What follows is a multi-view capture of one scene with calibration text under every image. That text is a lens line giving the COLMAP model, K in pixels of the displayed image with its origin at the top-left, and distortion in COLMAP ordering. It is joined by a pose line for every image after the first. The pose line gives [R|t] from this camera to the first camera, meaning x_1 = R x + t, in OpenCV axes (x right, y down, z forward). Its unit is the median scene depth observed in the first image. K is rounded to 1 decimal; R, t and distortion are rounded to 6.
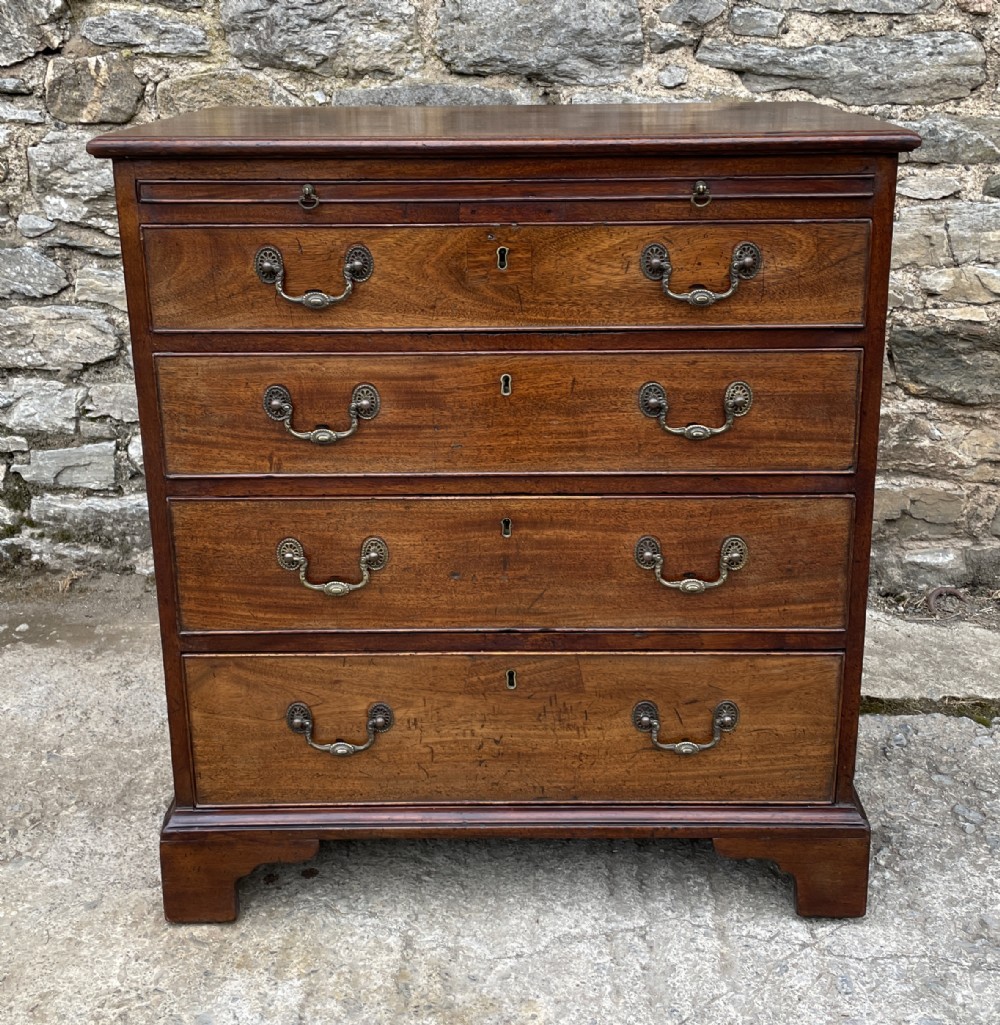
lens RADIAL K [[1319.0, 0, 529.7], [0, 1319.0, 399.0], [0, 0, 1]] dist [0.050816, 0.000000]
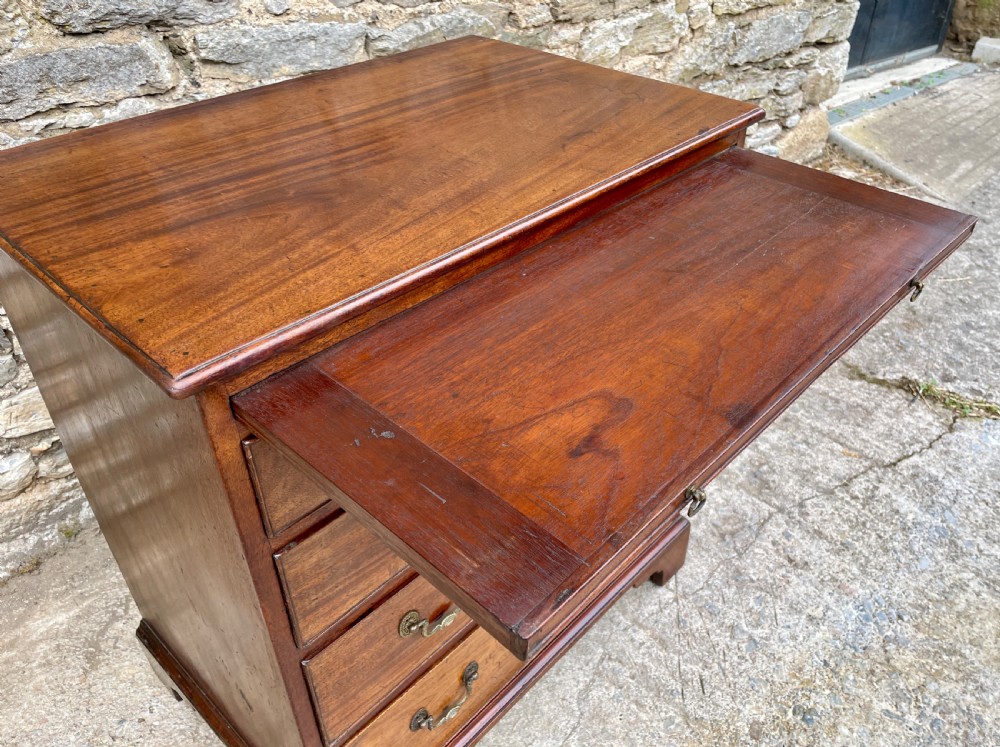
lens RADIAL K [[786.6, 0, 531.6], [0, 786.6, 359.9], [0, 0, 1]] dist [0.069017, -0.097804]
pose [[0.668909, -0.422549, 0.611567, -0.314636], [0.192802, 0.893190, 0.406251, -0.235181], [-0.717906, -0.153833, 0.678930, 0.407192]]
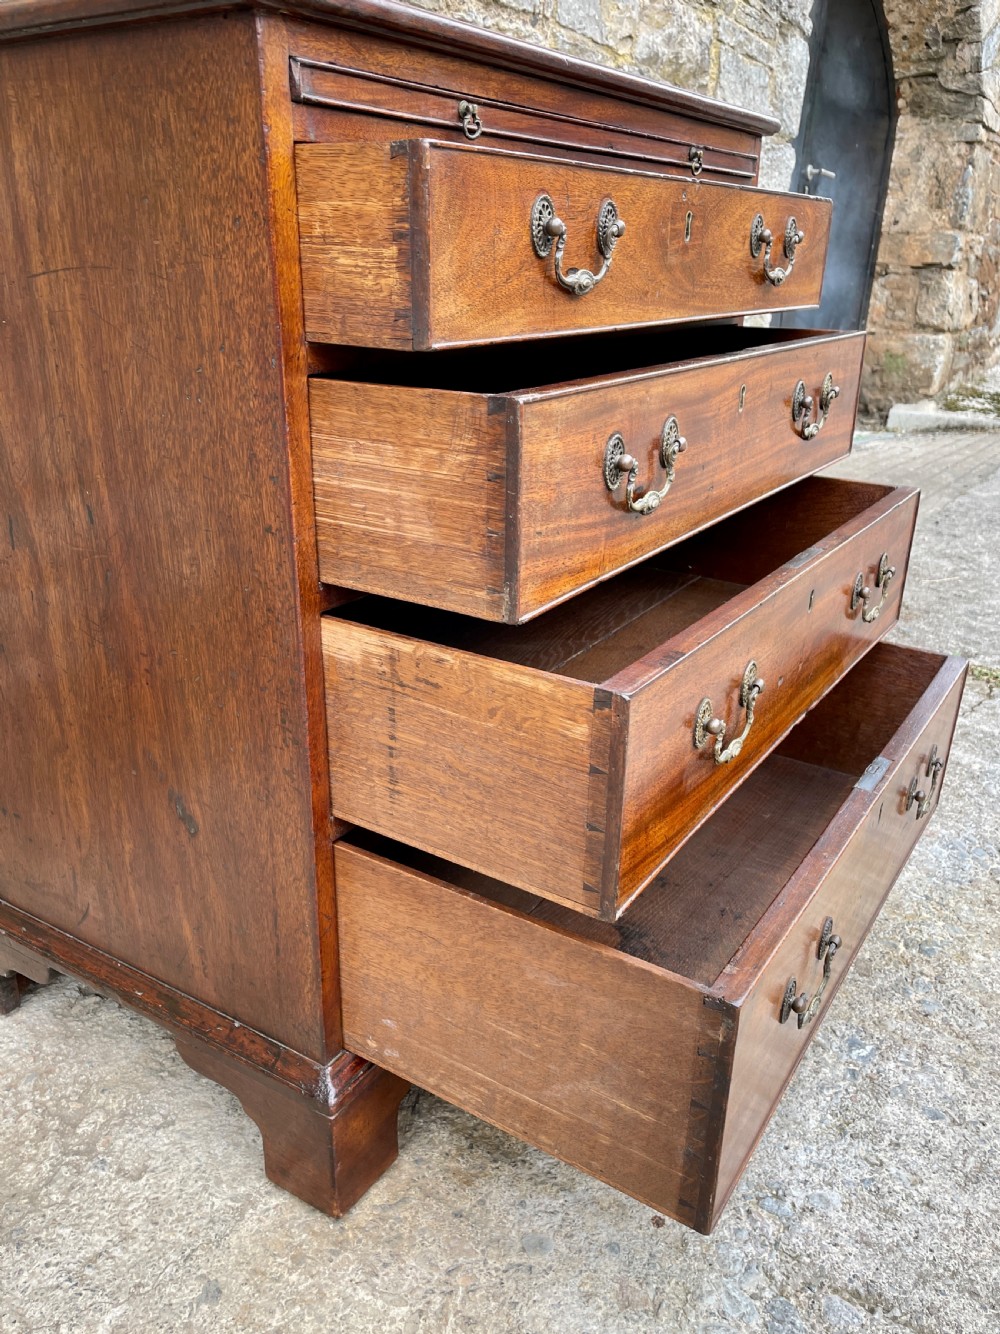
lens RADIAL K [[1049.3, 0, 500.2], [0, 1049.3, 675.1], [0, 0, 1]] dist [0.069017, -0.097804]
pose [[0.543200, -0.300165, 0.784114, -0.483146], [0.217799, 0.952317, 0.213673, 0.006743], [-0.810862, 0.054712, 0.582674, 0.475935]]
